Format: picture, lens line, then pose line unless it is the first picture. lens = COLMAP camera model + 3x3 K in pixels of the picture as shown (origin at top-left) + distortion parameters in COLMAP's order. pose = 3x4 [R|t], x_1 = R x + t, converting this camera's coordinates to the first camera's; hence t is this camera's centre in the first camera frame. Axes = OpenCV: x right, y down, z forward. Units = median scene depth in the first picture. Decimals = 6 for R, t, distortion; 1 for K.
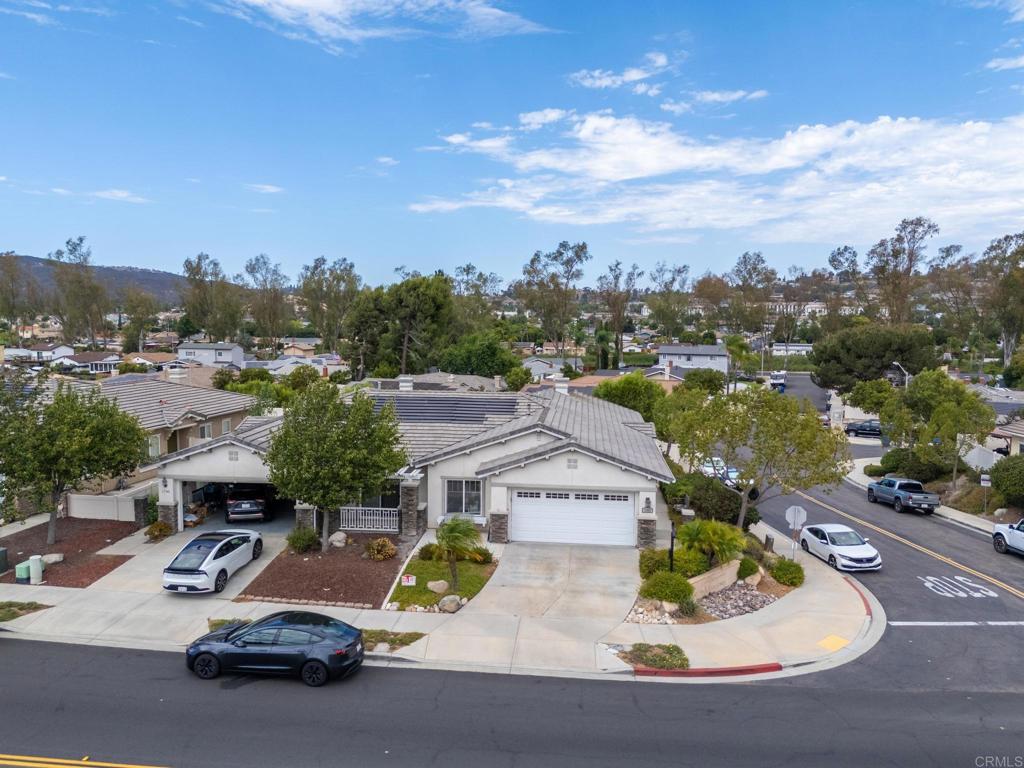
lens RADIAL K [[773.9, 0, 512.0], [0, 773.9, 384.0], [0, 0, 1]] dist [0.058664, -0.049058]
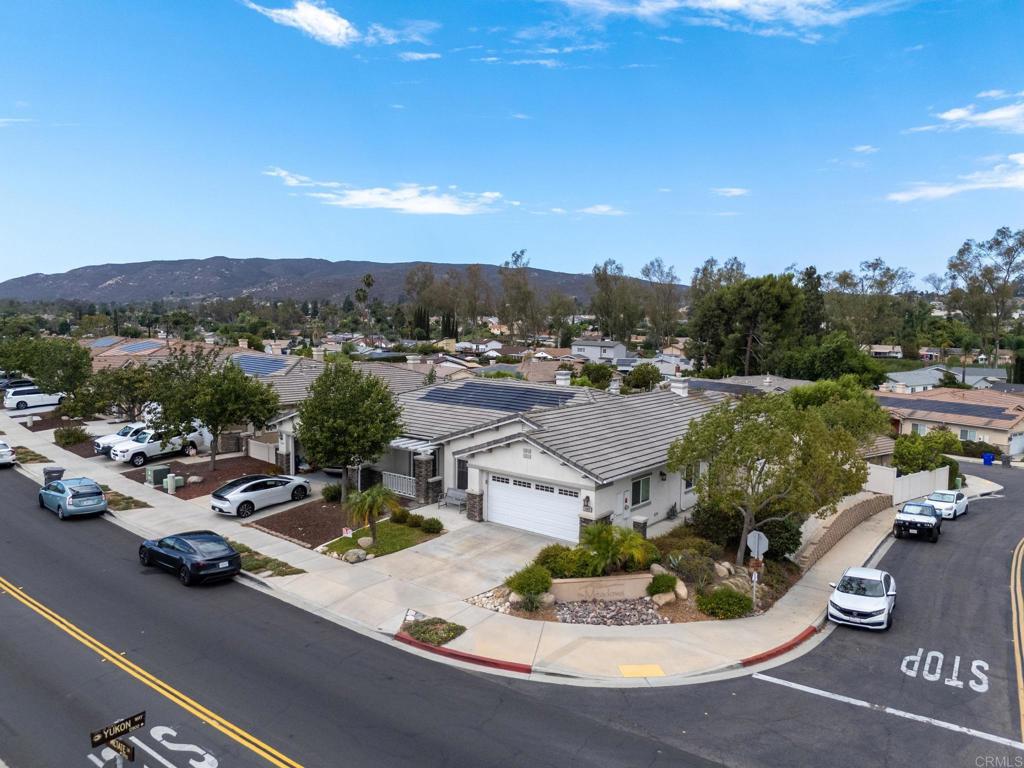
lens RADIAL K [[763.4, 0, 507.0], [0, 763.4, 400.2], [0, 0, 1]] dist [0.074081, -0.069136]
pose [[0.831553, 0.067731, -0.551300, 0.149606], [-0.056932, 0.997703, 0.036702, -0.000948], [0.552520, 0.000867, 0.833499, 0.034565]]
